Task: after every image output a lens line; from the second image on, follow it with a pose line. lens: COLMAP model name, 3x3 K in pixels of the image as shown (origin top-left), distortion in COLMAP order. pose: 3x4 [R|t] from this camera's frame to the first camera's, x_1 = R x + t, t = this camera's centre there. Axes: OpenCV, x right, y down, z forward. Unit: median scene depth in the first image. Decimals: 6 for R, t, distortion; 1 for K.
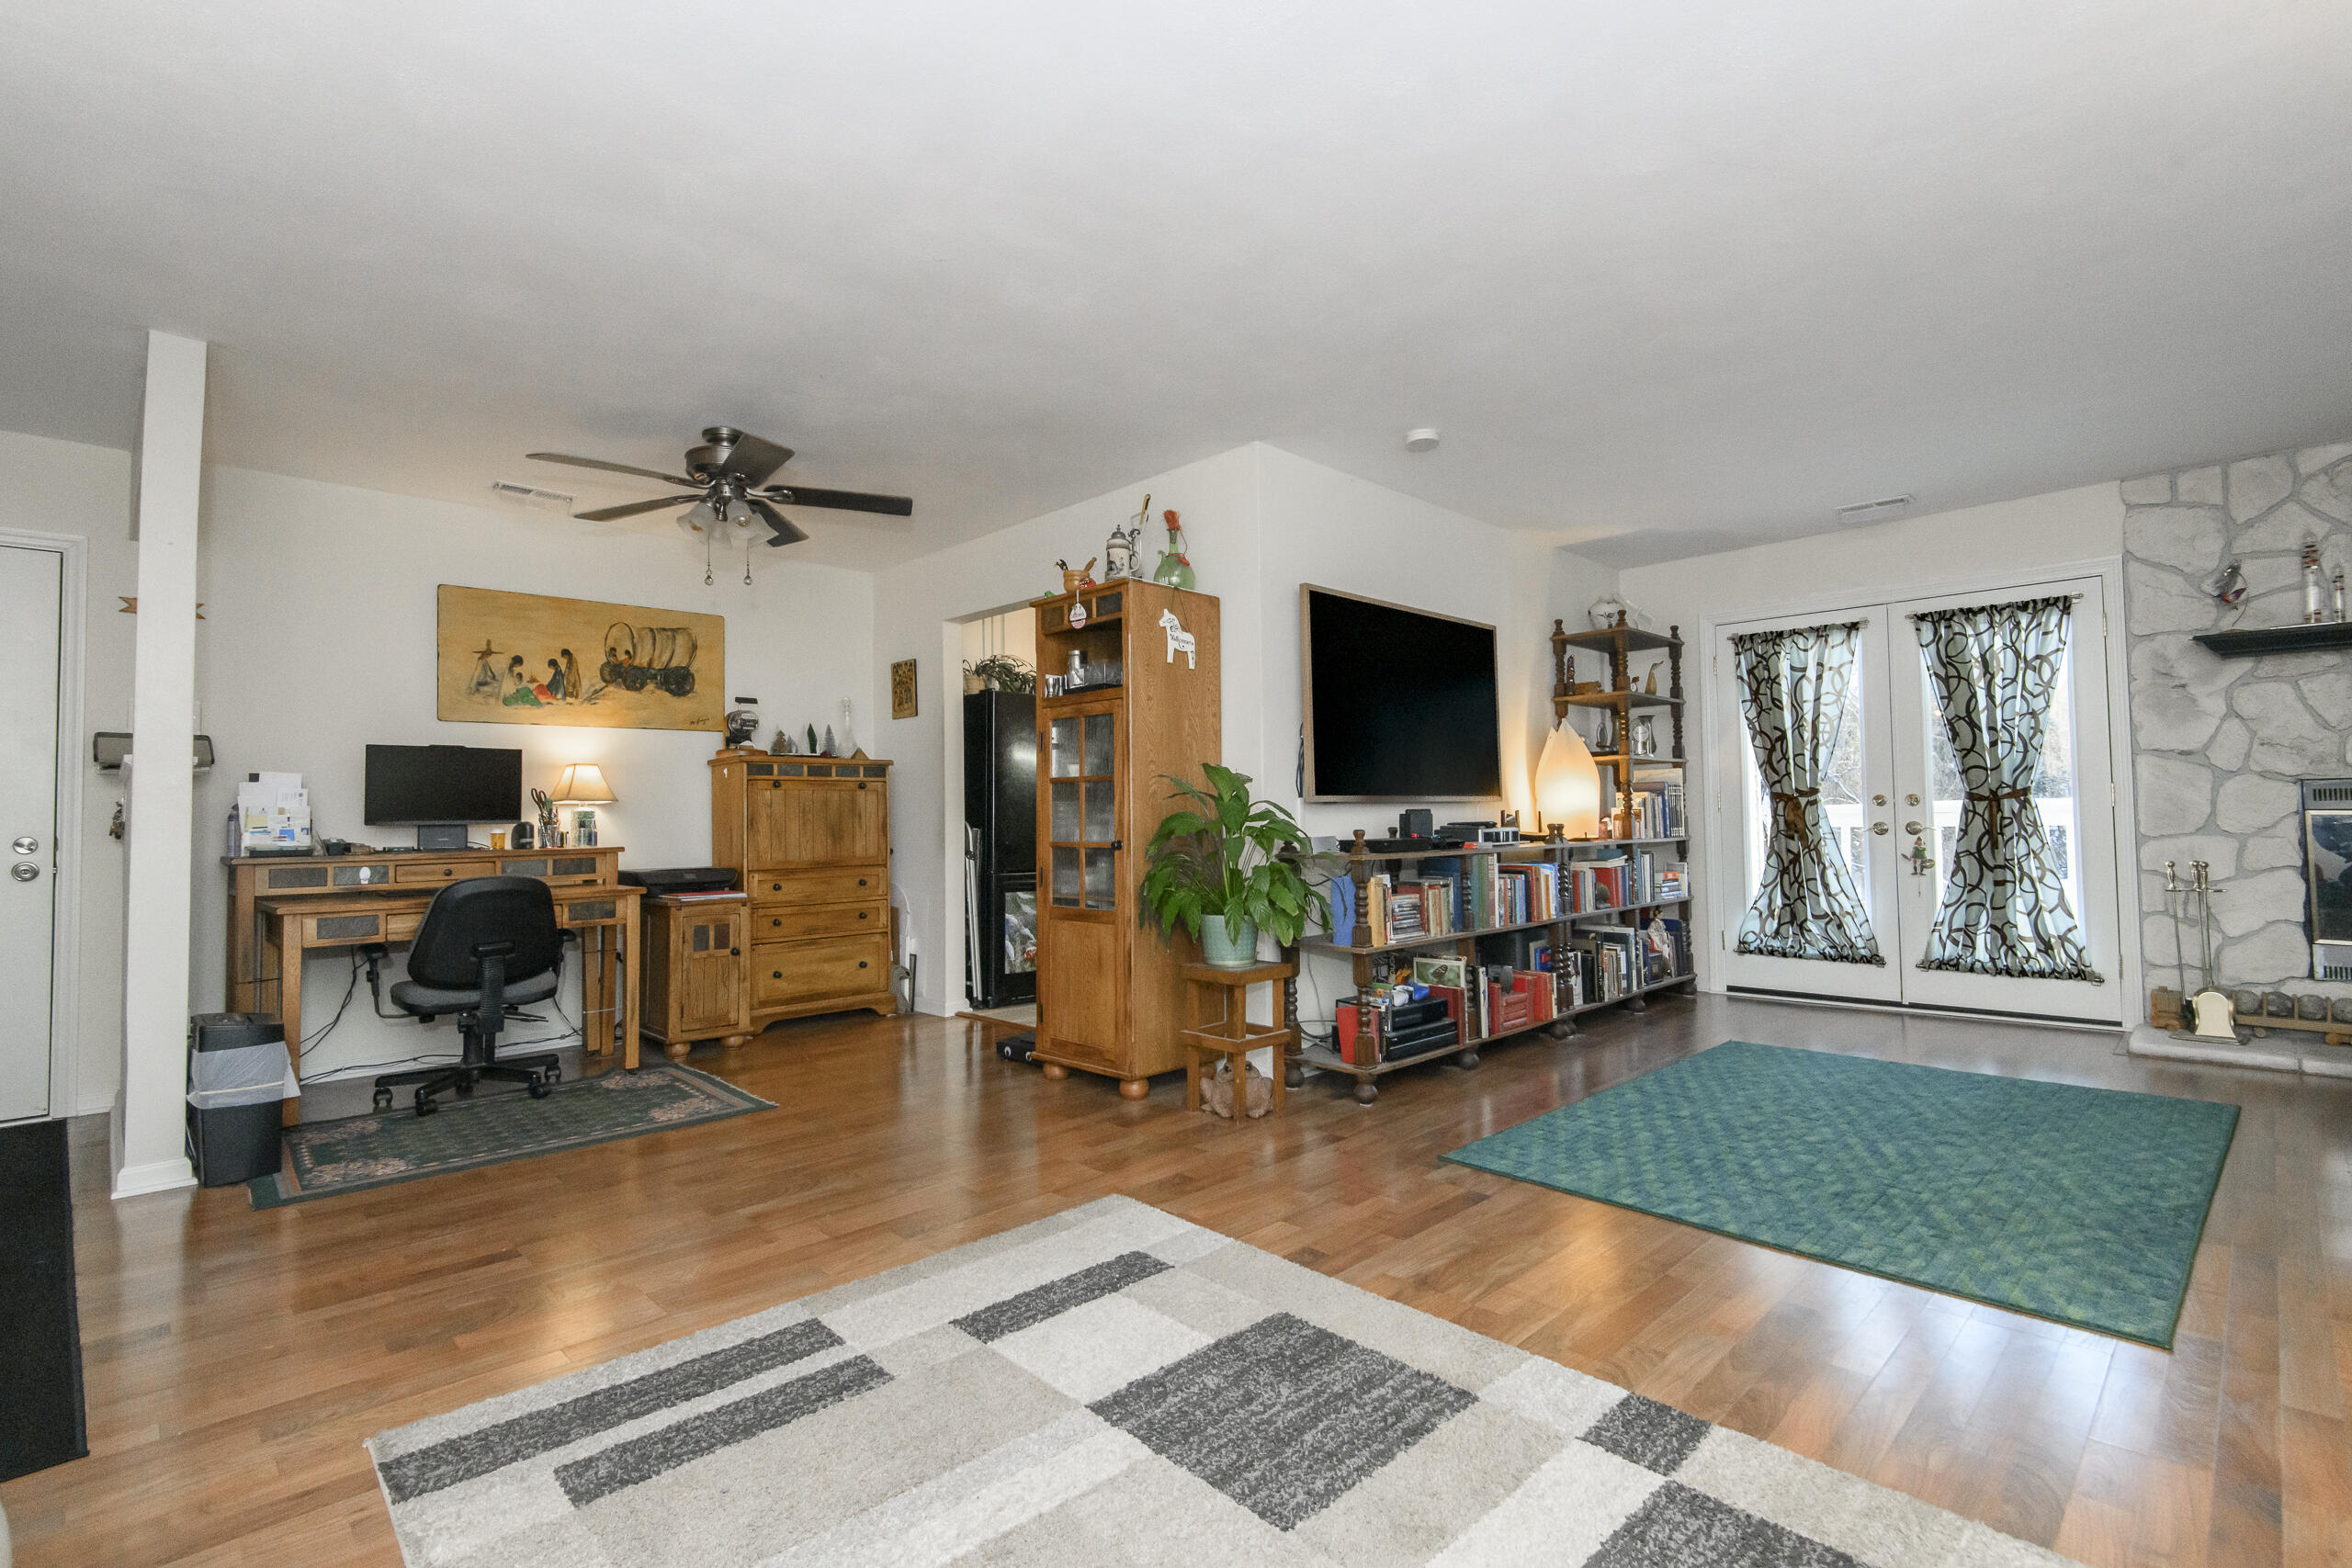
lens RADIAL K [[1095.8, 0, 1176.0], [0, 1095.8, 784.0], [0, 0, 1]] dist [0.052757, -0.030588]
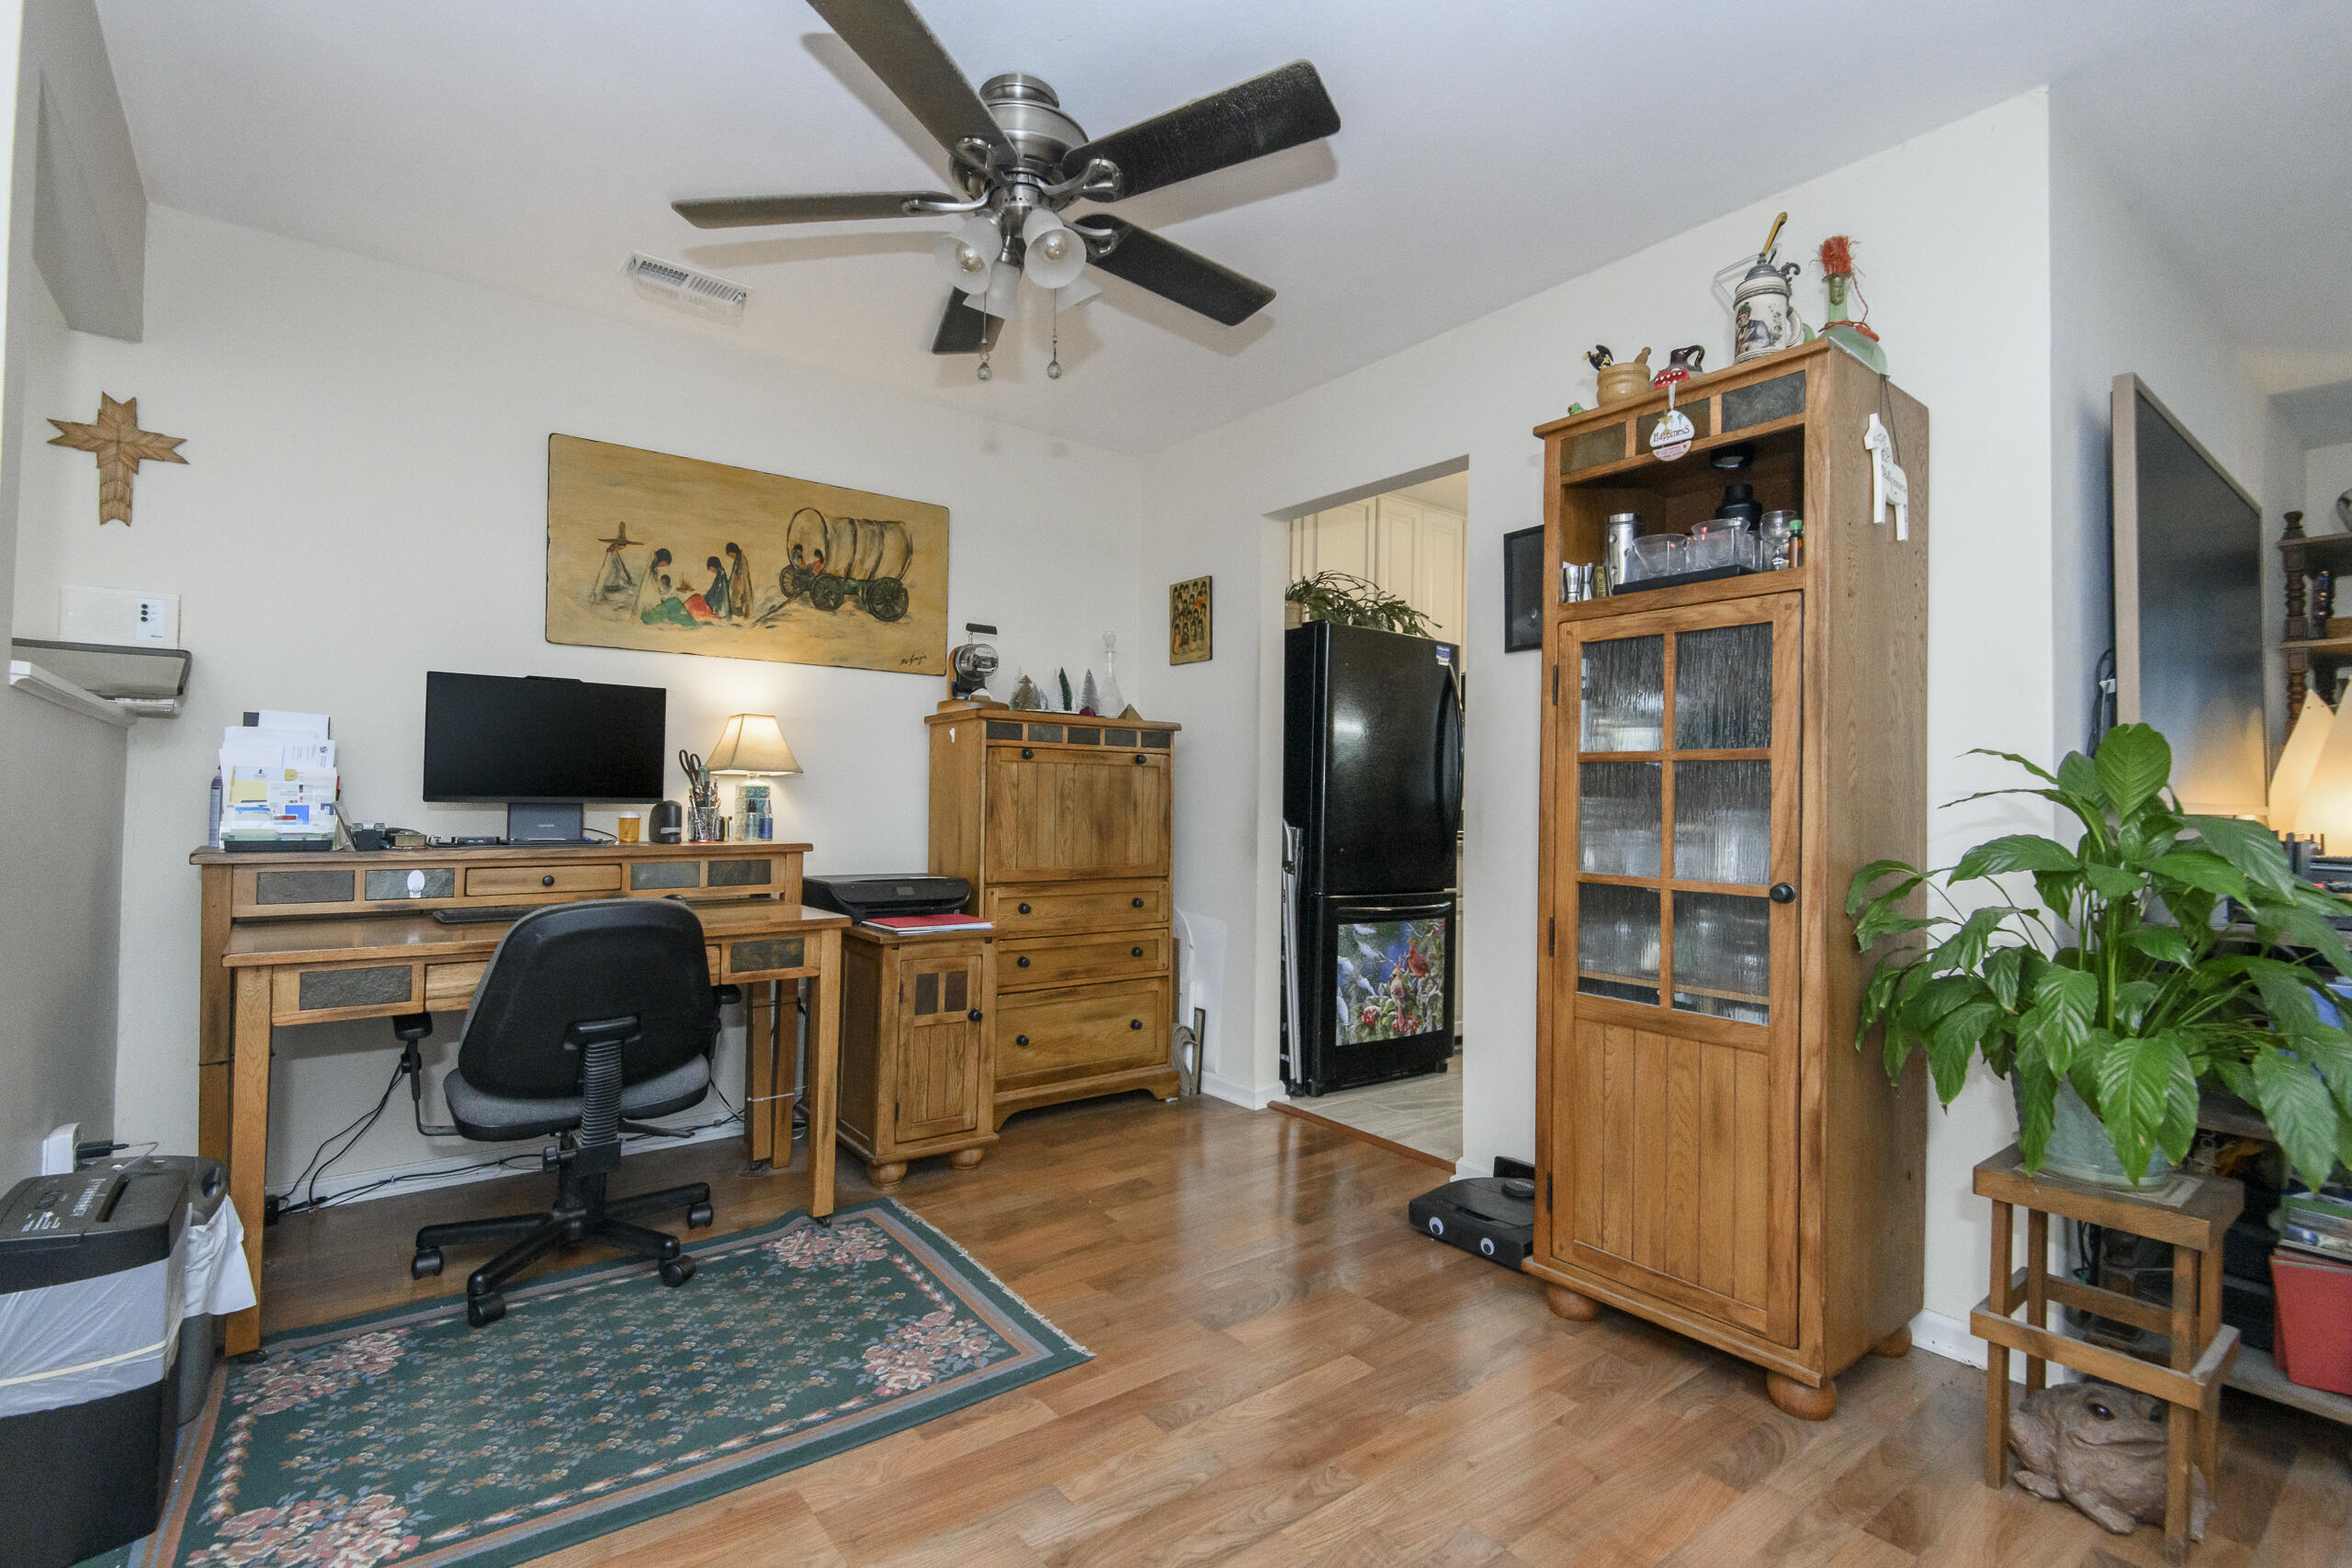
lens RADIAL K [[1095.8, 0, 1176.0], [0, 1095.8, 784.0], [0, 0, 1]] dist [0.052757, -0.030588]
pose [[0.993118, 0.027729, -0.113785, -0.220135], [-0.026034, 0.999527, 0.016357, 0.005824], [0.114185, -0.013282, 0.993371, 0.395372]]
